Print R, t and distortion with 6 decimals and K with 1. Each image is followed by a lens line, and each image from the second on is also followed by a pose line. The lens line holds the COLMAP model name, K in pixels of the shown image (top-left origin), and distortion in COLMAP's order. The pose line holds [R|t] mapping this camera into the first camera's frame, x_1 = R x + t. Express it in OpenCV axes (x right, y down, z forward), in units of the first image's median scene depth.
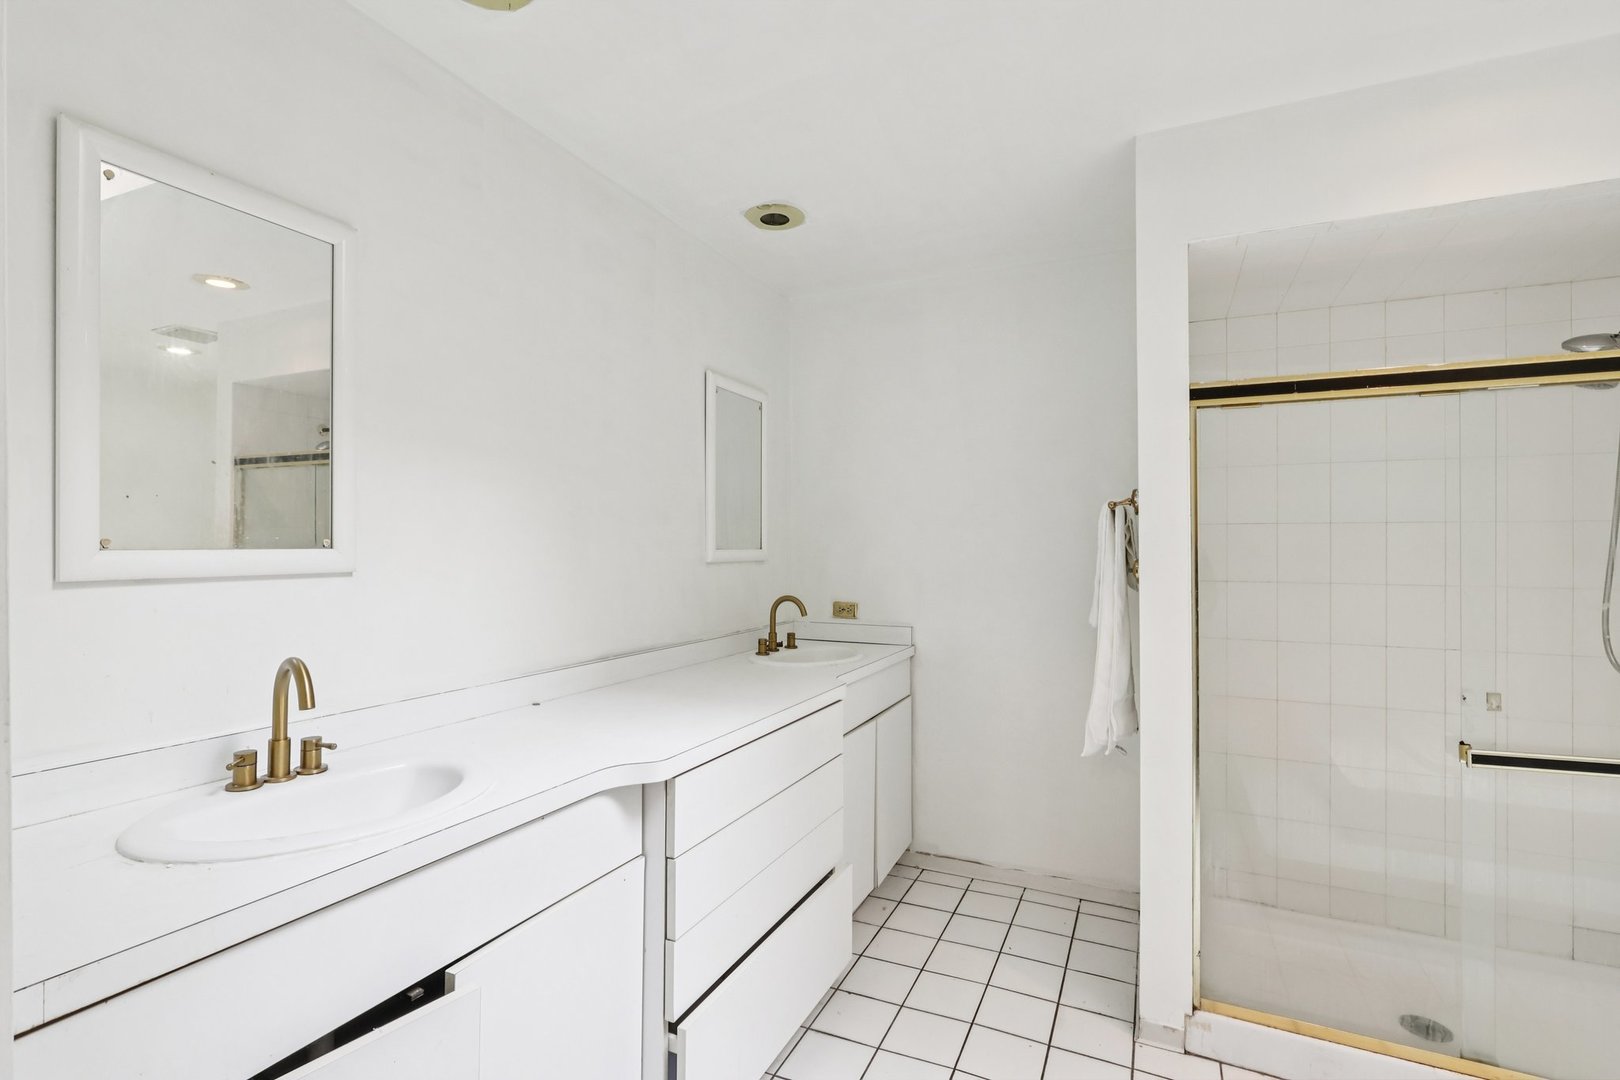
lens RADIAL K [[752.2, 0, 802.1], [0, 752.2, 541.7], [0, 0, 1]] dist [-0.002440, 0.001822]
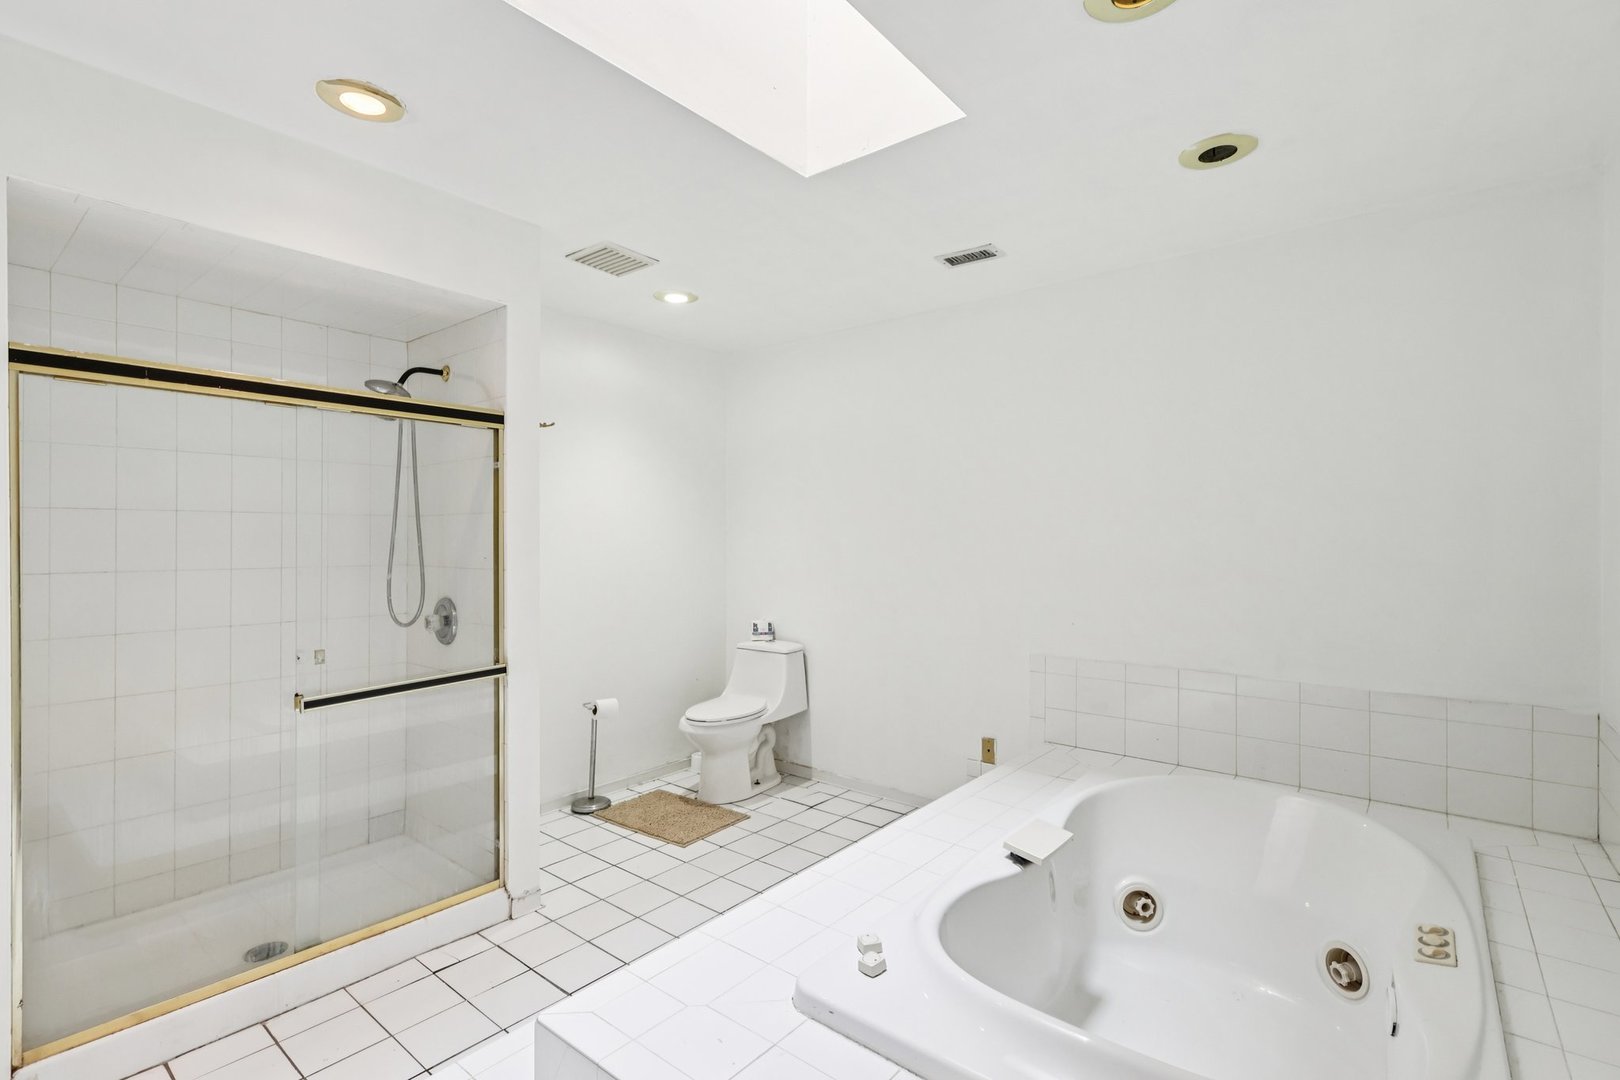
lens RADIAL K [[752.2, 0, 802.8], [0, 752.2, 537.4], [0, 0, 1]] dist [-0.002440, 0.001822]
pose [[0.249358, -0.002433, 0.968408, -0.084321], [-0.006296, 0.999972, 0.004133, 0.001975], [-0.968391, -0.007128, 0.249336, -0.083831]]
